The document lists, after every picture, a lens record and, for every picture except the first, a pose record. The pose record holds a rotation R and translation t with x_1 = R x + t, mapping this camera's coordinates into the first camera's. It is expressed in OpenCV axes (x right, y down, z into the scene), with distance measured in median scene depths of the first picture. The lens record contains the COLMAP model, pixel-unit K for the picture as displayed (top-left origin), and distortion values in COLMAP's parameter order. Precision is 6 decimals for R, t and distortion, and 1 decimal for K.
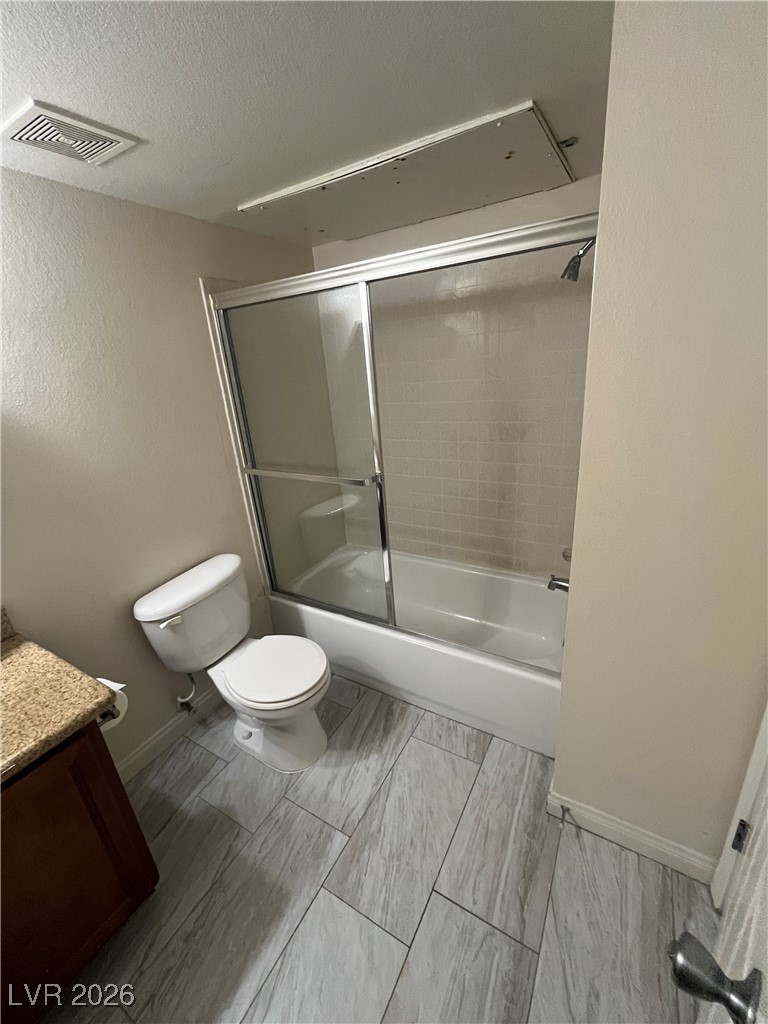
lens RADIAL K [[415.6, 0, 383.9], [0, 415.6, 509.8], [0, 0, 1]] dist [-0.002723, 0.000148]
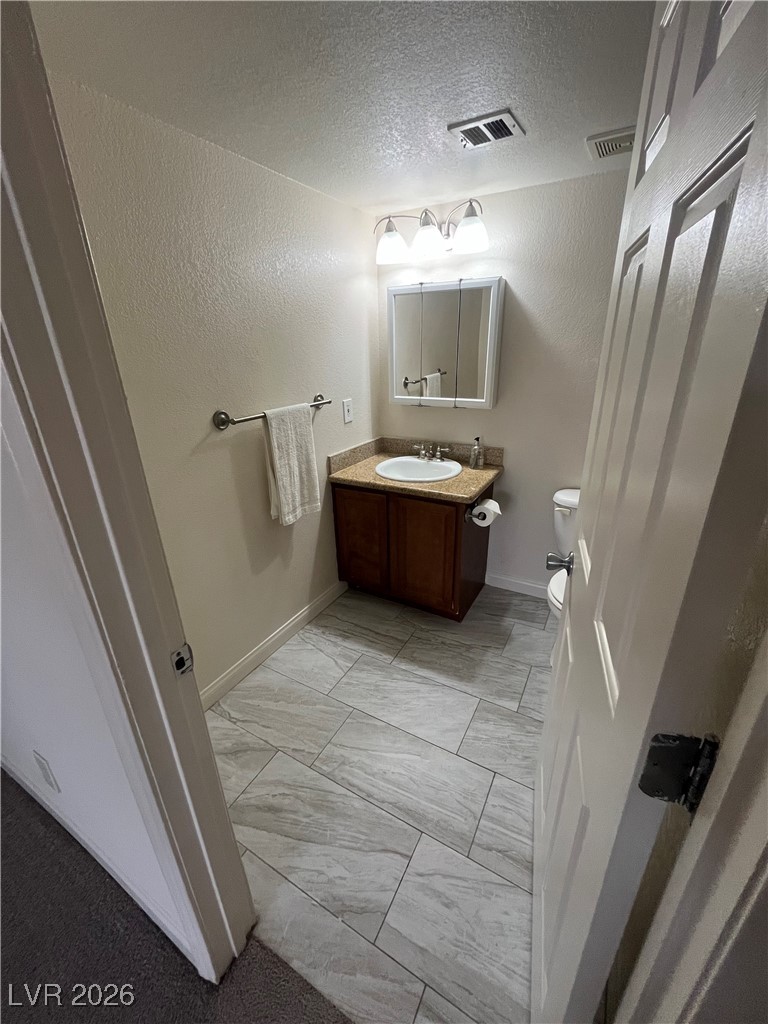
lens RADIAL K [[415.6, 0, 383.9], [0, 415.6, 509.8], [0, 0, 1]] dist [-0.002723, 0.000148]
pose [[0.016361, 0.442019, -0.896856, 0.805504], [-0.315716, 0.853371, 0.414828, -0.126612], [0.948713, 0.276365, 0.153514, 0.277765]]
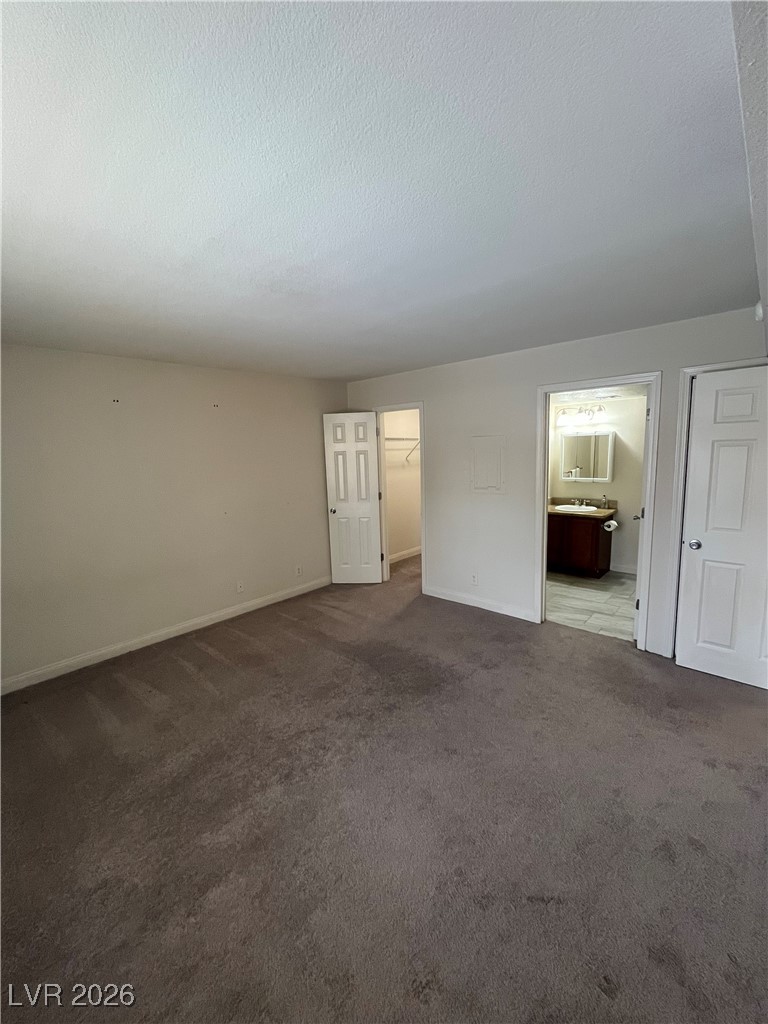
lens RADIAL K [[415.6, 0, 383.9], [0, 415.6, 509.8], [0, 0, 1]] dist [-0.002723, 0.000148]
pose [[-0.211129, 0.233844, -0.949074, 3.264446], [-0.278421, 0.916352, 0.287718, -0.206848], [0.936967, 0.324987, -0.128361, -0.553582]]
